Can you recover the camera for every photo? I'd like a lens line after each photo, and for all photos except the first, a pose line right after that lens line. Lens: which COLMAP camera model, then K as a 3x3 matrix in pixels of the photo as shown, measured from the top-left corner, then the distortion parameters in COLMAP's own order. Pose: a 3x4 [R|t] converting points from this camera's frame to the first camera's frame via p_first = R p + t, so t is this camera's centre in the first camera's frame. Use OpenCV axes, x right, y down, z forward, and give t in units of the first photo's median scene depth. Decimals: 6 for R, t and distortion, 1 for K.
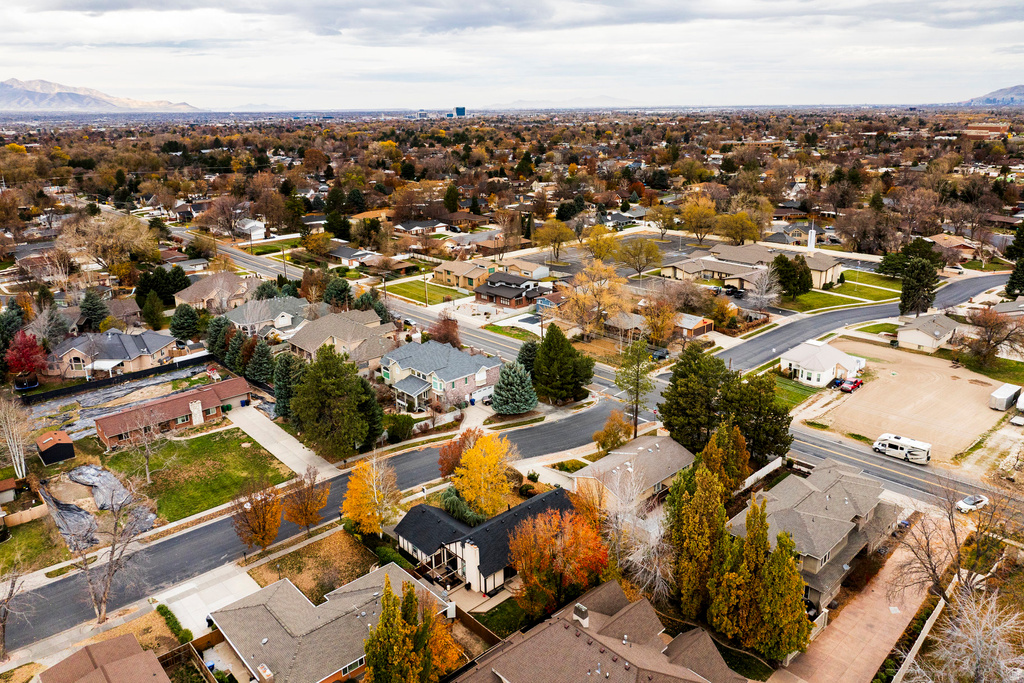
lens RADIAL K [[724.9, 0, 515.0], [0, 724.9, 303.6], [0, 0, 1]] dist [-0.037043, -0.001659]
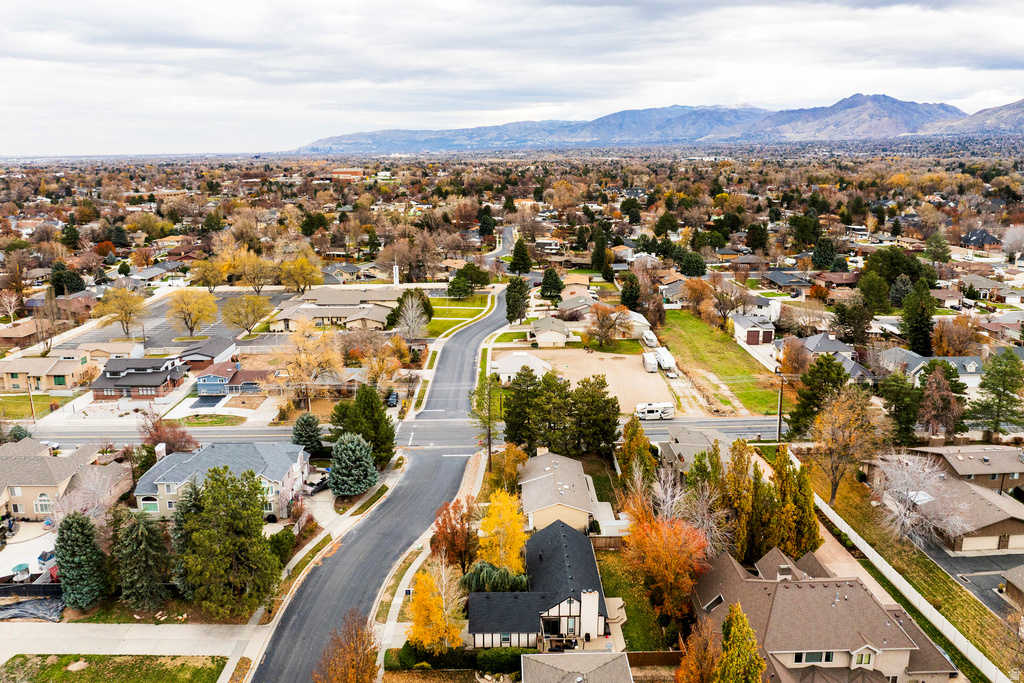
lens RADIAL K [[724.9, 0, 515.0], [0, 724.9, 303.6], [0, 0, 1]] dist [-0.037043, -0.001659]
pose [[0.660858, -0.142489, 0.736861, -0.474421], [0.189651, 0.981653, 0.019736, -0.054912], [-0.726154, 0.126704, 0.675757, 0.214255]]
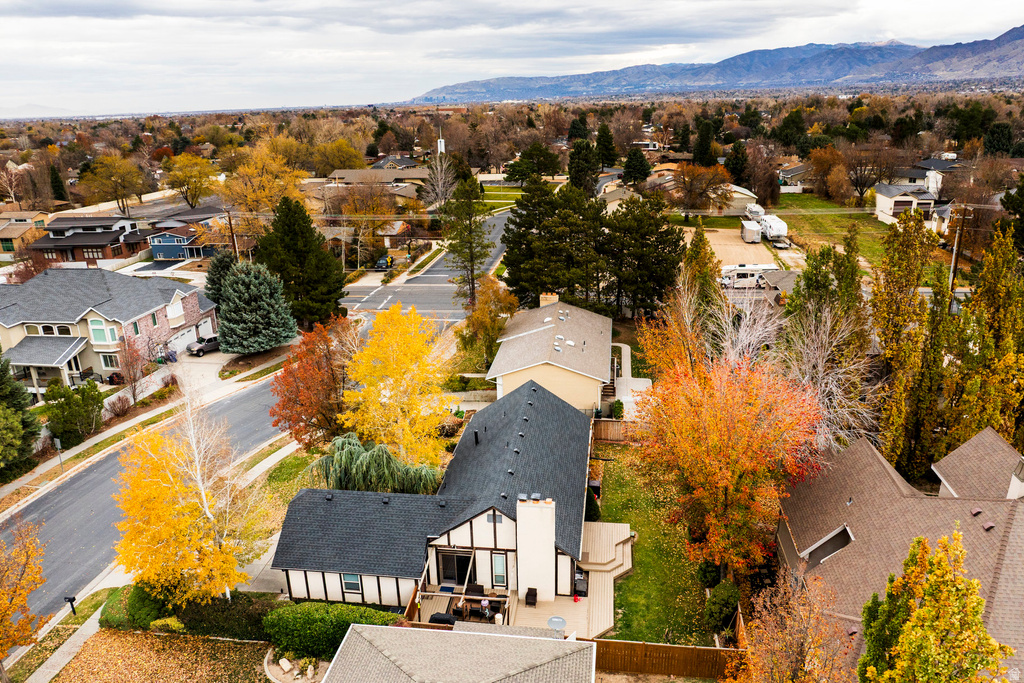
lens RADIAL K [[717.5, 0, 519.2], [0, 717.5, 360.5], [0, 0, 1]] dist [-0.032464, -0.004528]
pose [[0.766773, -0.218165, 0.603708, -0.184858], [0.178205, 0.975853, 0.126309, 0.116092], [-0.616686, 0.010733, 0.787136, 0.395935]]
